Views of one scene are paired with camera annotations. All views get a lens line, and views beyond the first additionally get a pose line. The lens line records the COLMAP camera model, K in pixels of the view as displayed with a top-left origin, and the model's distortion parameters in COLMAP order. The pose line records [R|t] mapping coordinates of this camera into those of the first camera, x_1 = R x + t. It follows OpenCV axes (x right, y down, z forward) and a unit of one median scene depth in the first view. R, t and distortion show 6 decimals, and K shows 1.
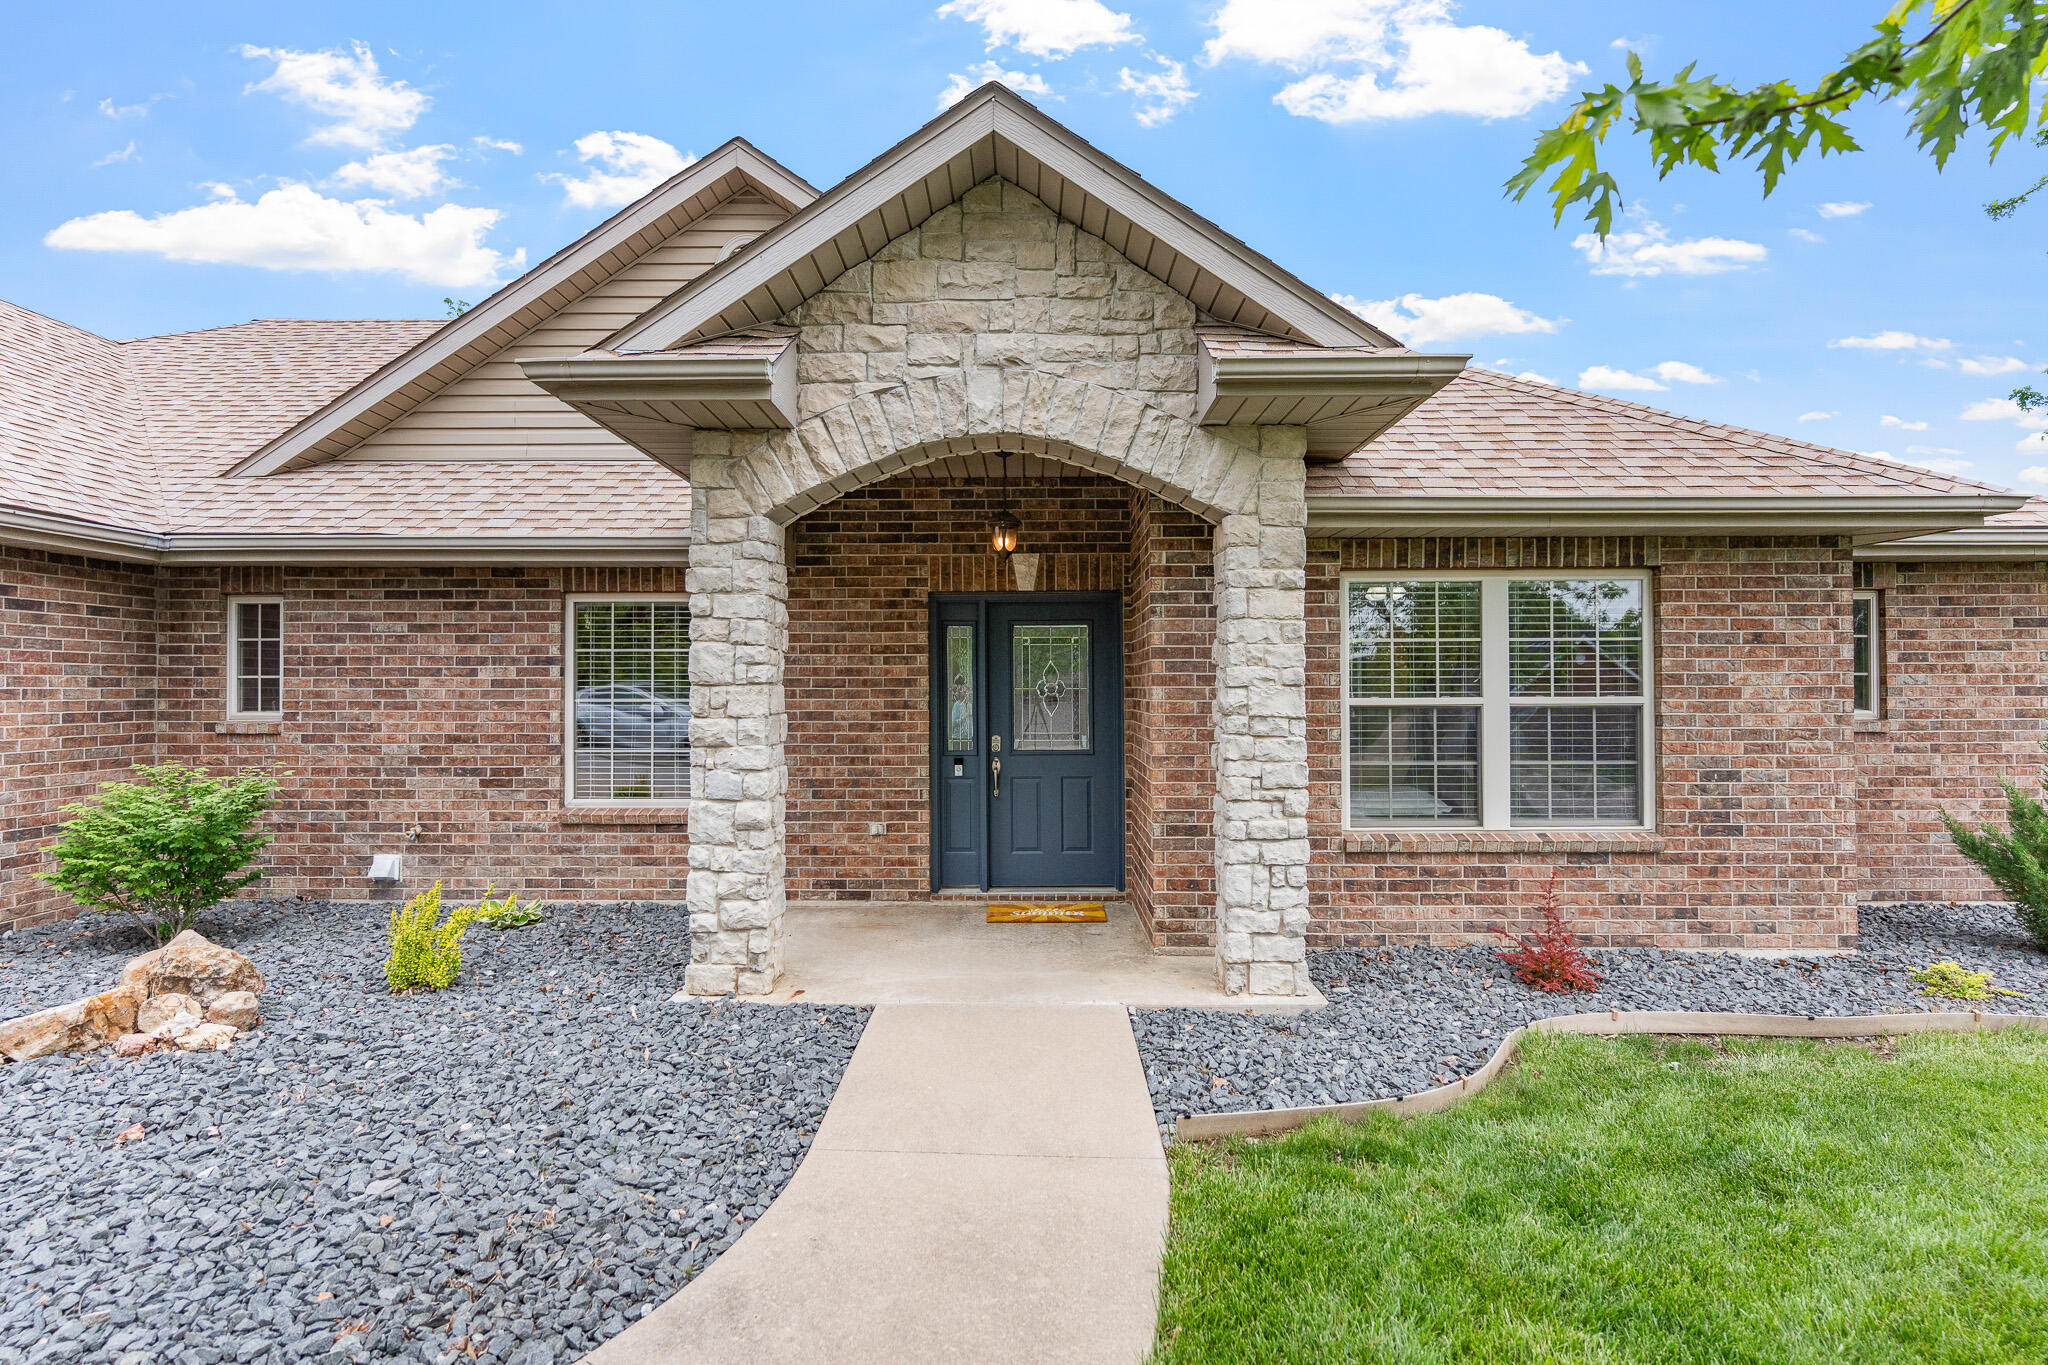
lens RADIAL K [[979.8, 0, 1024.0], [0, 979.8, 682.5], [0, 0, 1]] dist [0.004983, 0.000830]
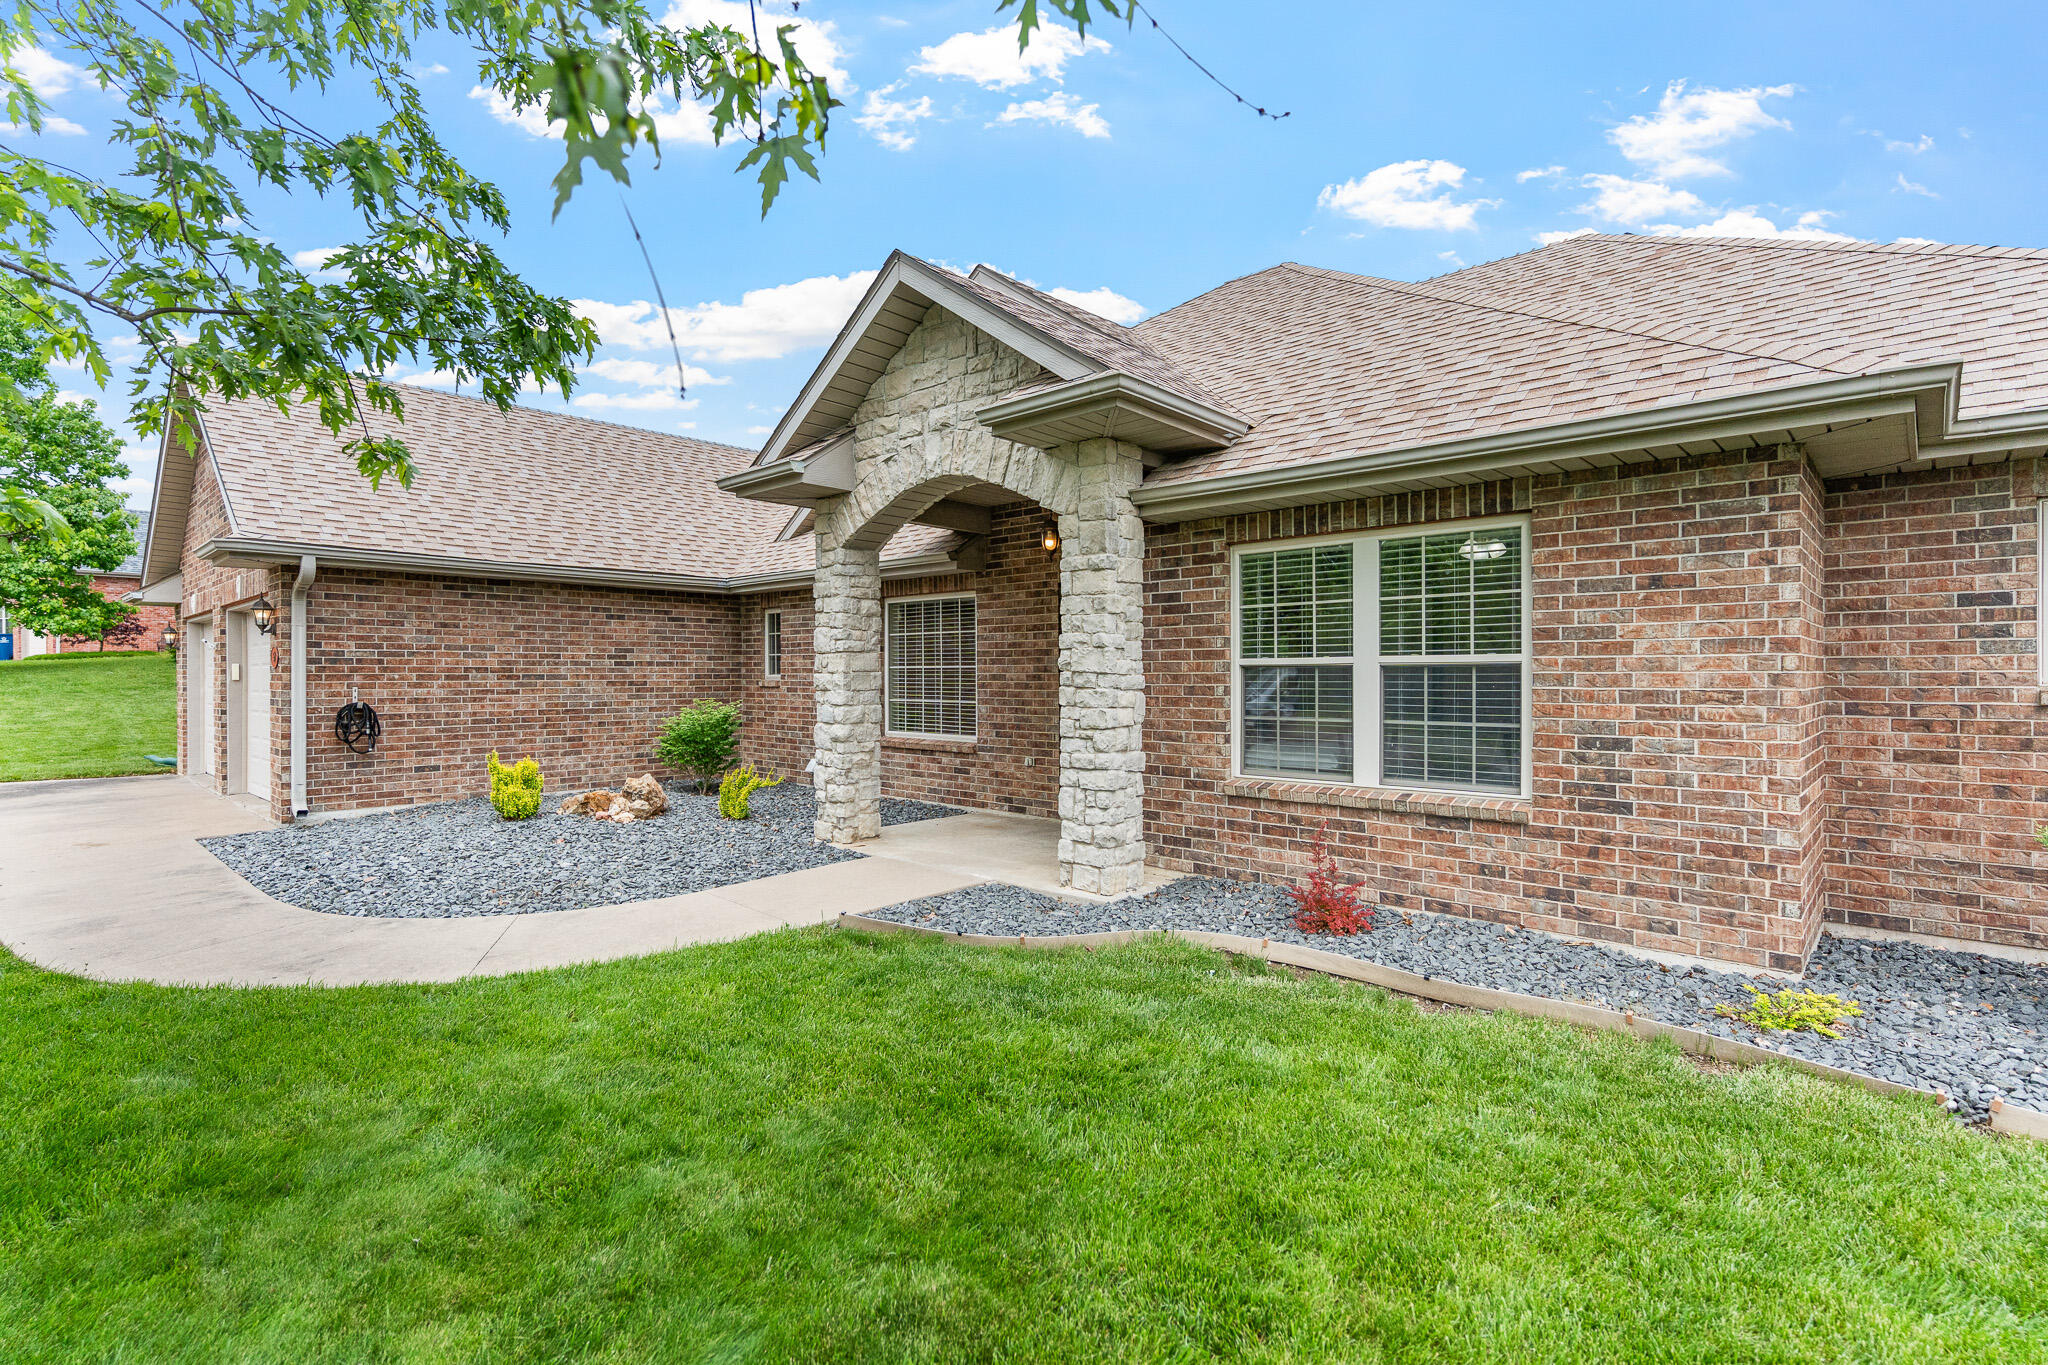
lens RADIAL K [[979.8, 0, 1024.0], [0, 979.8, 682.5], [0, 0, 1]] dist [0.004983, 0.000830]
pose [[0.732481, 0.006268, -0.680759, 0.923212], [0.005552, 0.999869, 0.015180, 0.025015], [0.680765, -0.014898, 0.732350, 0.016292]]
